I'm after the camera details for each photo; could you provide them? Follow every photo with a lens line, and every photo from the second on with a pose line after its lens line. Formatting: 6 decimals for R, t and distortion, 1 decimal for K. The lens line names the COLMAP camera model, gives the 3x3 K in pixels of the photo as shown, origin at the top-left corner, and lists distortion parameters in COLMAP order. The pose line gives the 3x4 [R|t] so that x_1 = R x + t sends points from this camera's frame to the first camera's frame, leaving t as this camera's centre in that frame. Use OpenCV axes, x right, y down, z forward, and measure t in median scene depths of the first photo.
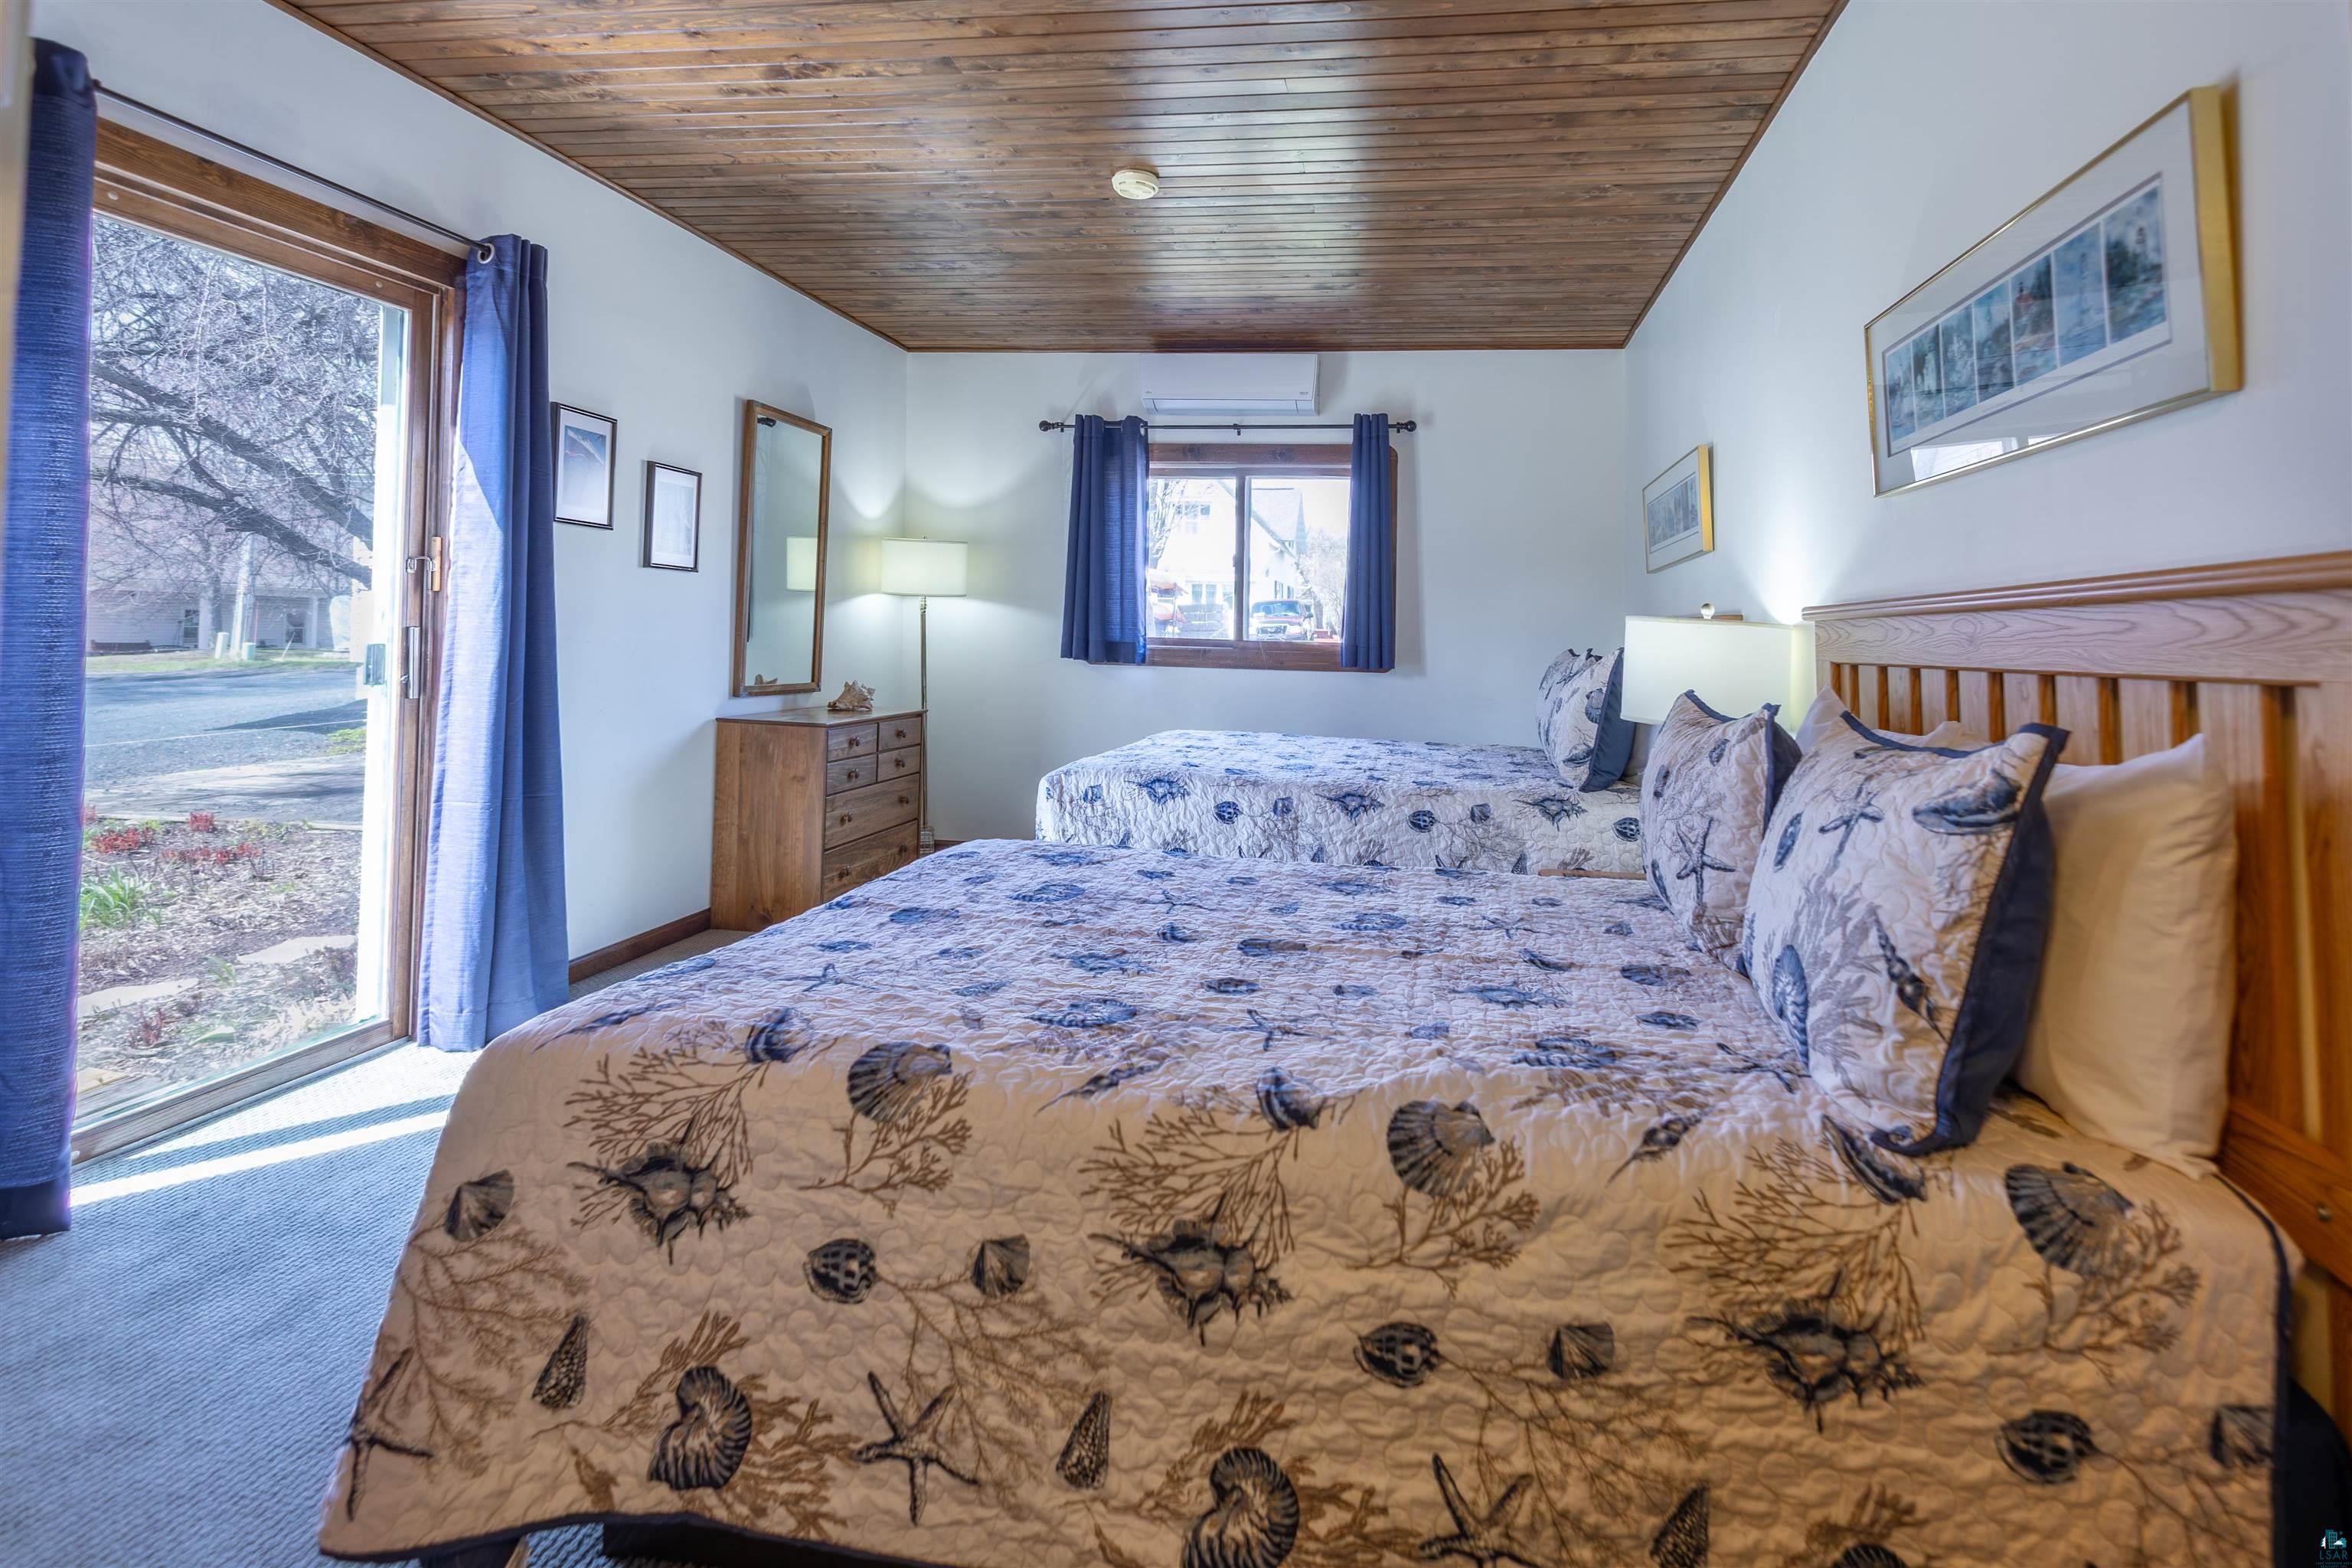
lens RADIAL K [[1081.7, 0, 1175.5], [0, 1081.7, 629.5], [0, 0, 1]] dist [-0.015596, 0.000065]
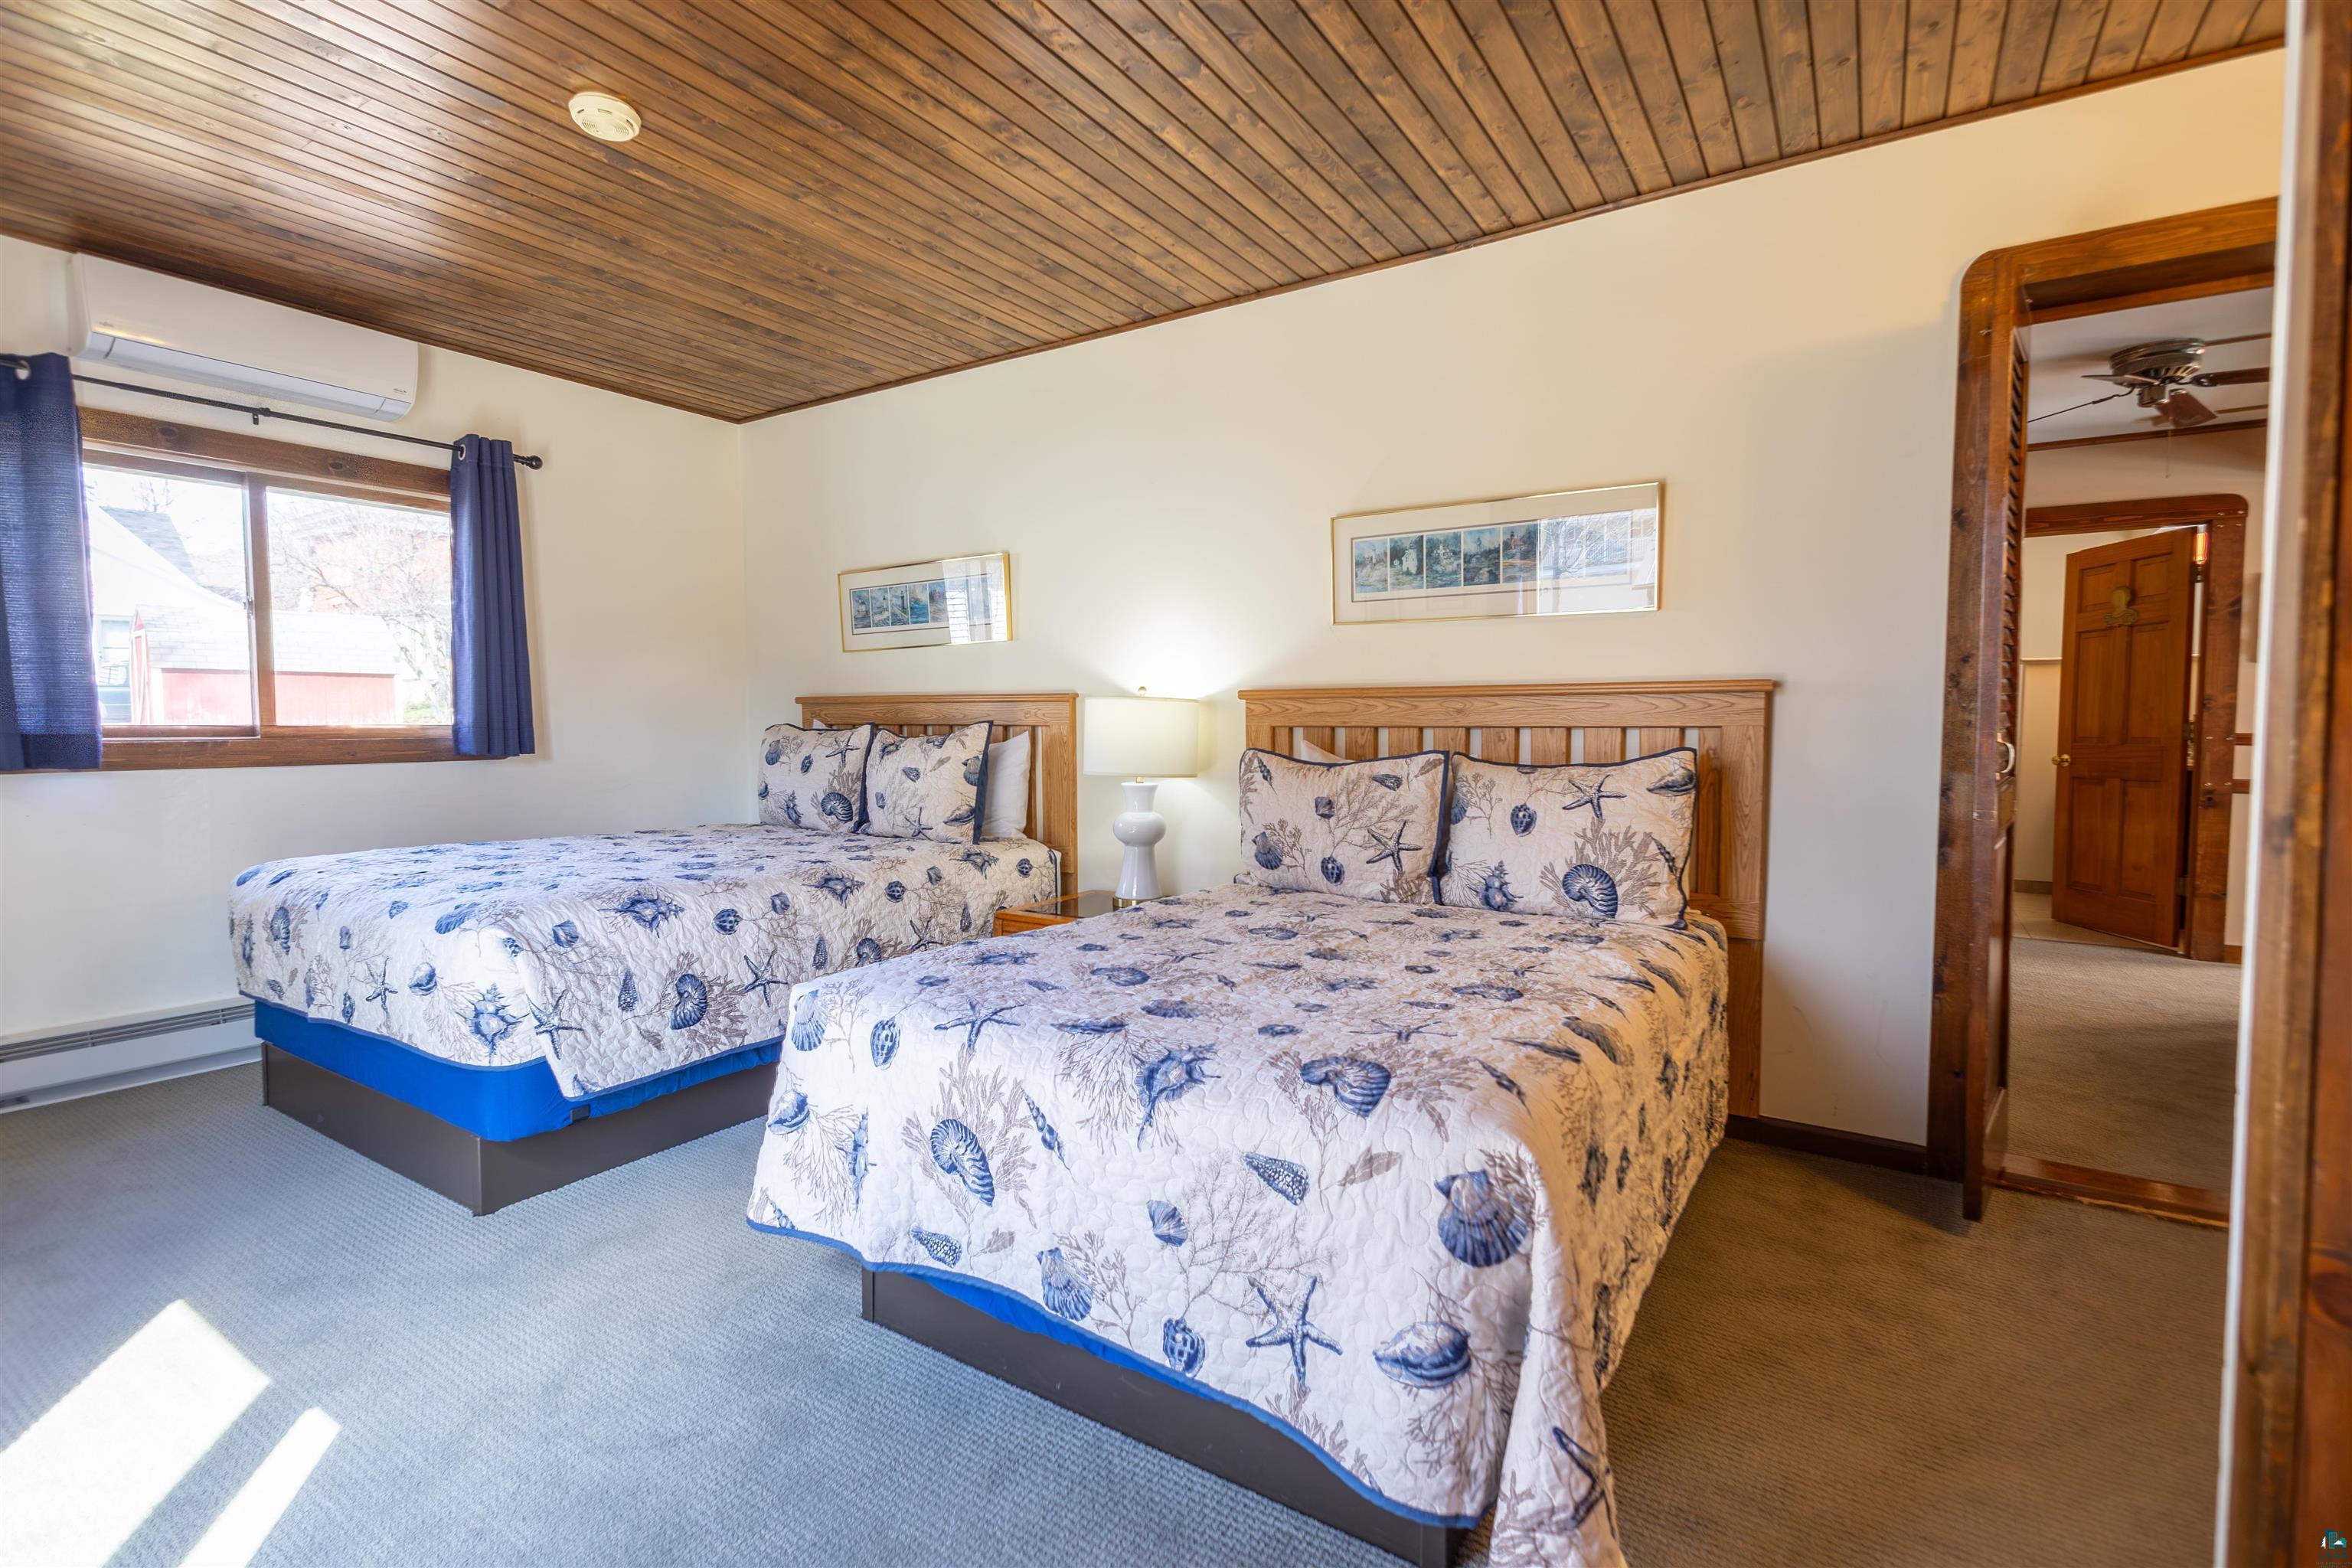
lens RADIAL K [[1091.4, 0, 1176.0], [0, 1091.4, 784.0], [0, 0, 1]] dist [0.010802, -0.000525]
pose [[0.424997, -0.080022, 0.901651, -0.587765], [0.007164, 0.996351, 0.085050, -0.014579], [-0.905166, -0.029687, 0.424020, 0.300022]]
